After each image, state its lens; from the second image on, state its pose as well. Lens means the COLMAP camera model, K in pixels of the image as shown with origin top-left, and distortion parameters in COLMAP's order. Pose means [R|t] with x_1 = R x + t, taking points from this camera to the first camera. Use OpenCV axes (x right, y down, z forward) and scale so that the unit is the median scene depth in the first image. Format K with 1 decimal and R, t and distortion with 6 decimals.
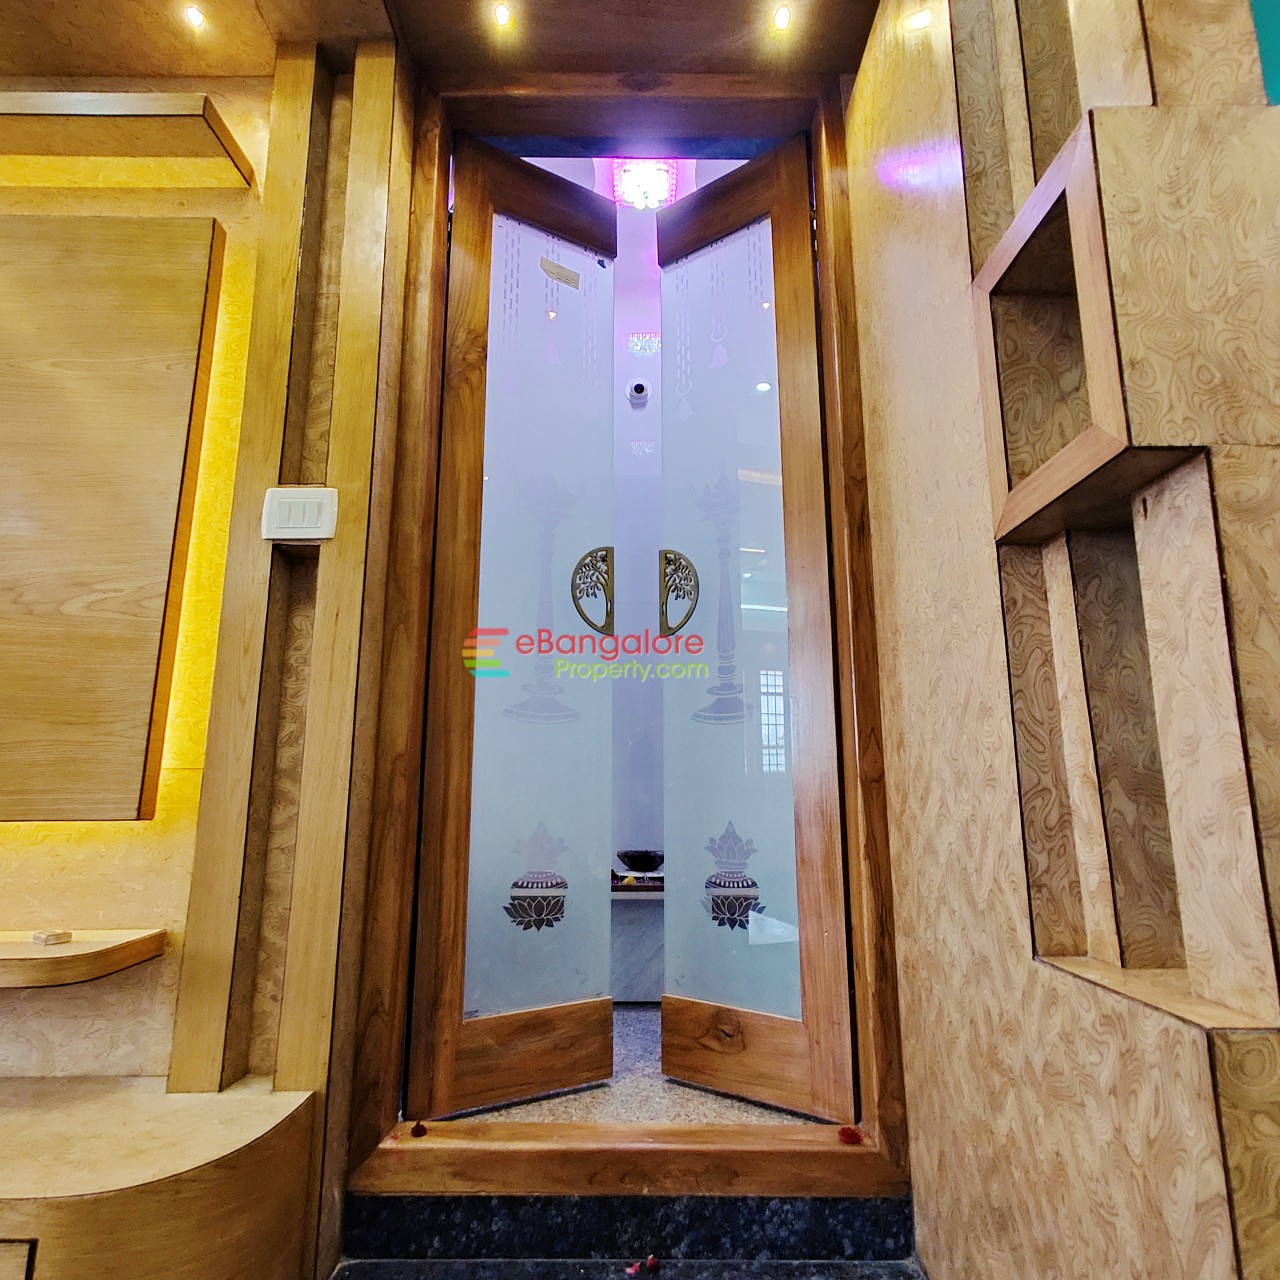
lens RADIAL K [[757.8, 0, 637.7], [0, 757.8, 645.7], [0, 0, 1]] dist [-0.001215, 0.012253]
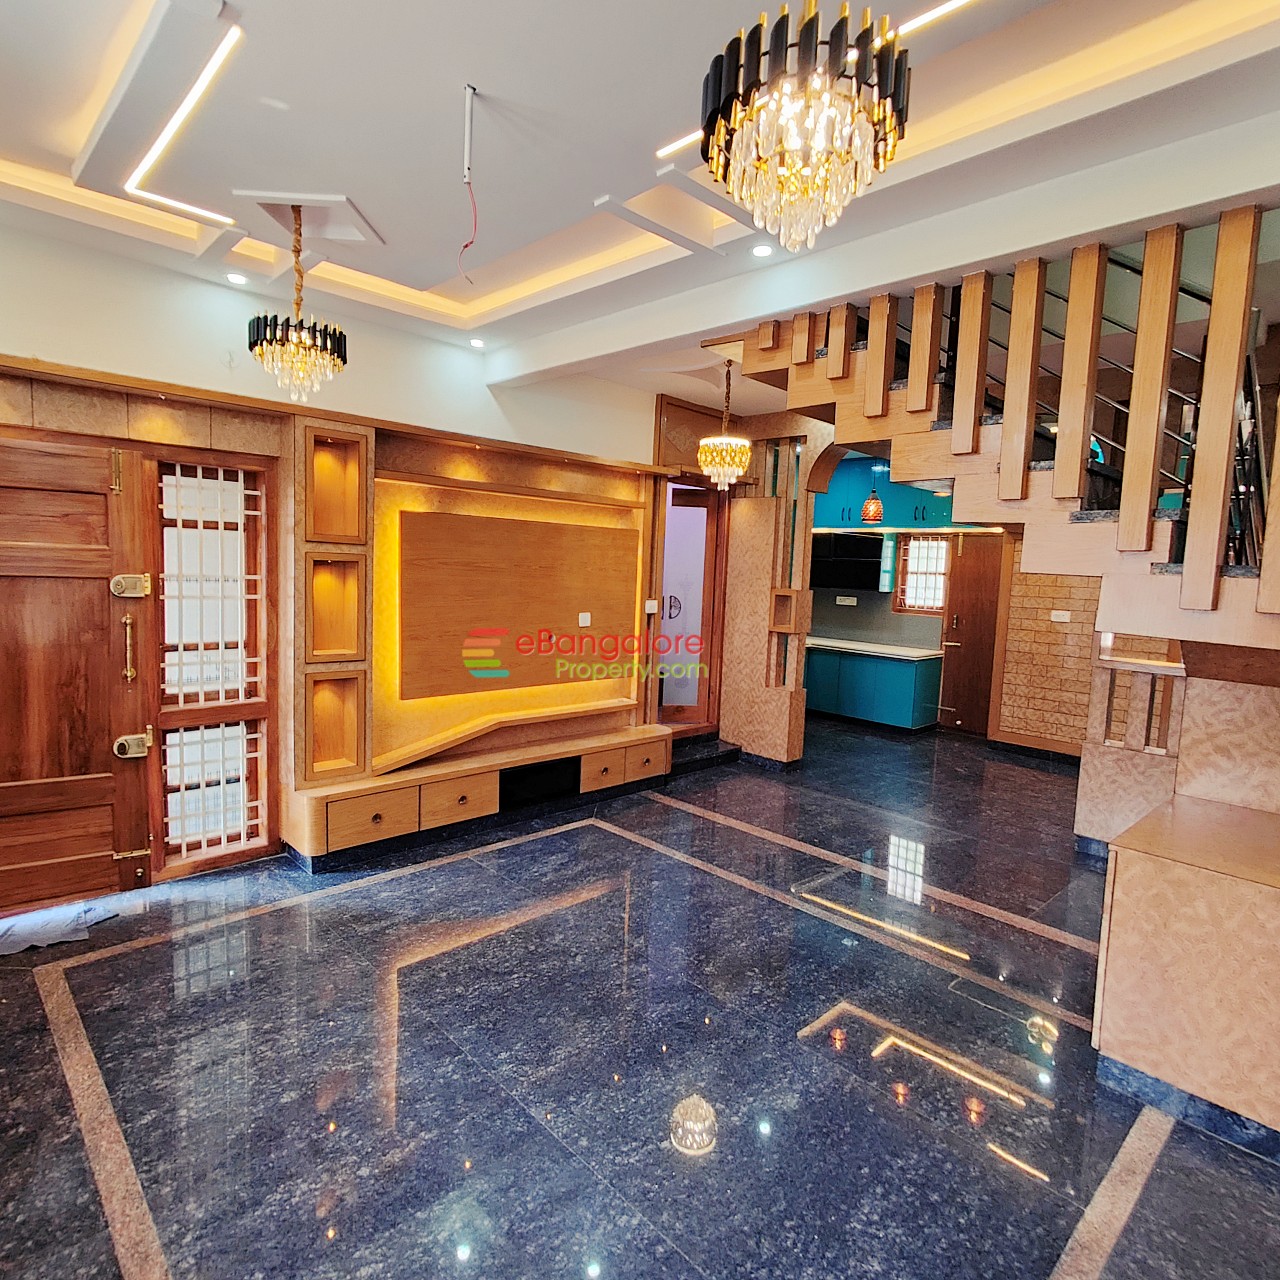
lens RADIAL K [[744.6, 0, 644.4], [0, 744.6, 634.4], [0, 0, 1]] dist [-0.004972, 0.012016]
pose [[0.706760, -0.034509, 0.706611, -3.820659], [-0.171729, 0.960568, 0.218676, -1.036097], [-0.686294, -0.275897, 0.672965, -2.074309]]
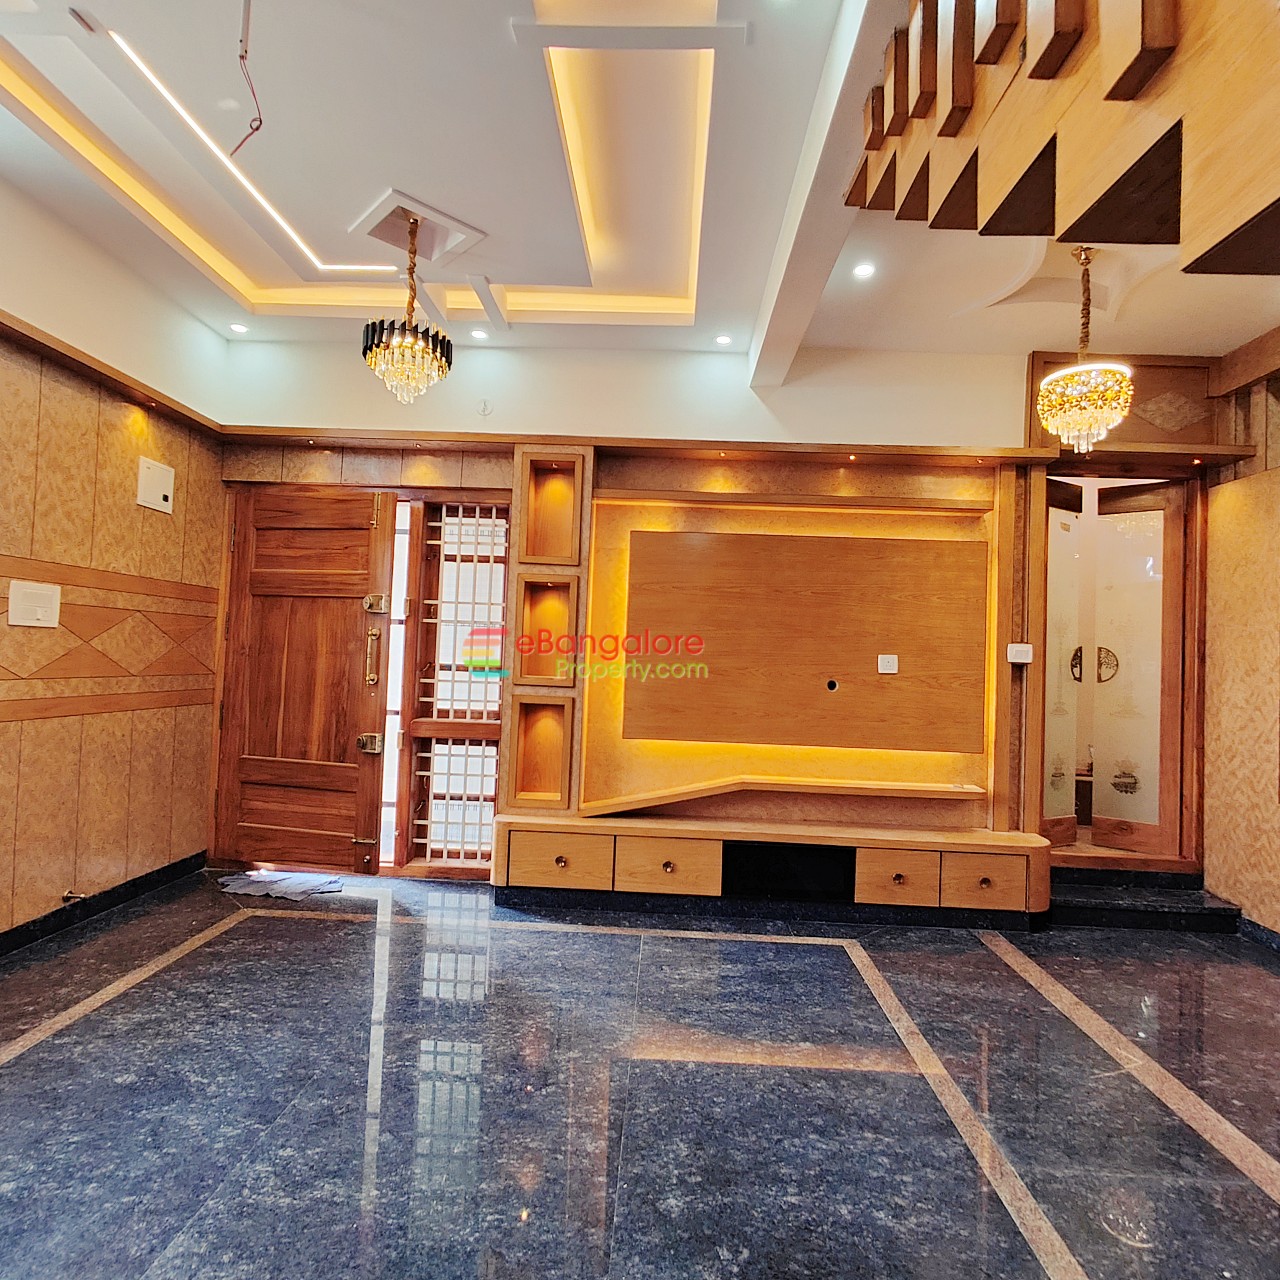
lens RADIAL K [[744.6, 0, 644.4], [0, 744.6, 634.4], [0, 0, 1]] dist [-0.004972, 0.012016]
pose [[0.999115, 0.039610, -0.014164, -2.034800], [-0.036923, 0.987081, 0.155906, -0.701836], [0.020156, -0.155245, 0.987670, -2.053182]]
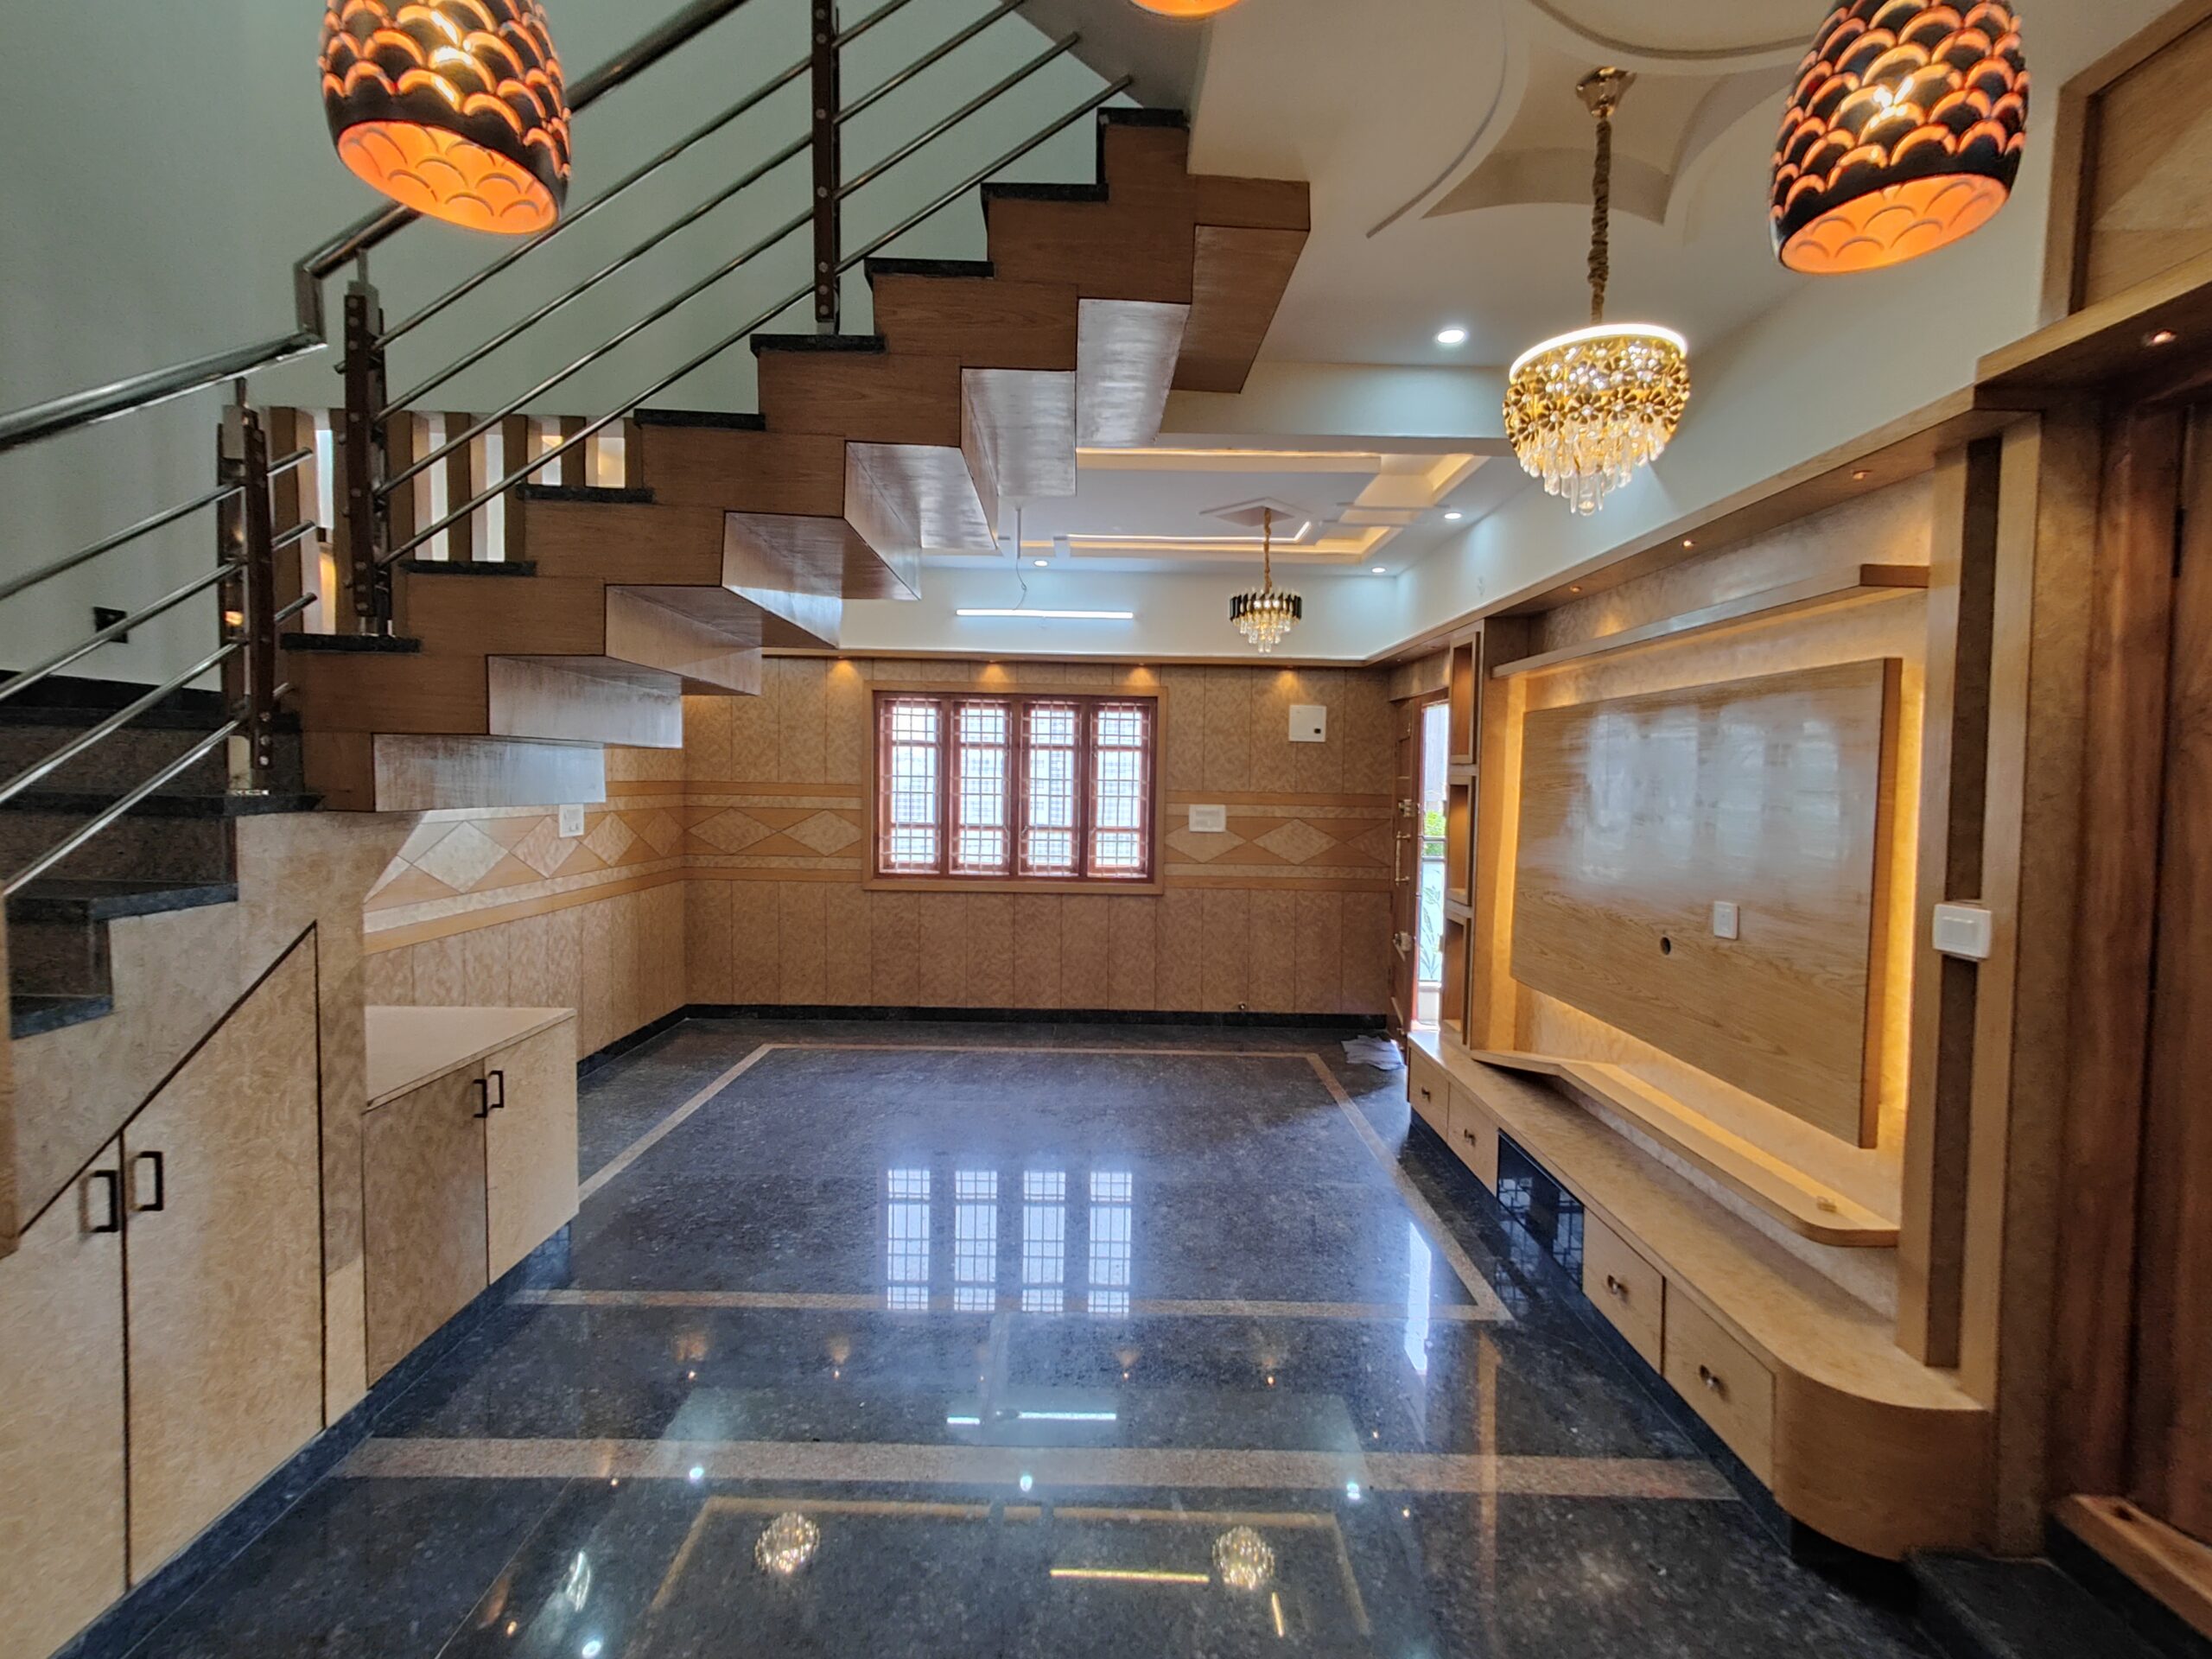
lens RADIAL K [[980.2, 0, 1111.1], [0, 980.2, 806.6], [0, 0, 1]] dist [0.000575, 0.000671]
pose [[0.023067, 0.034100, -0.999152, 1.095981], [0.172147, 0.984355, 0.037569, -0.692963], [0.984801, -0.172867, 0.016835, -0.293844]]
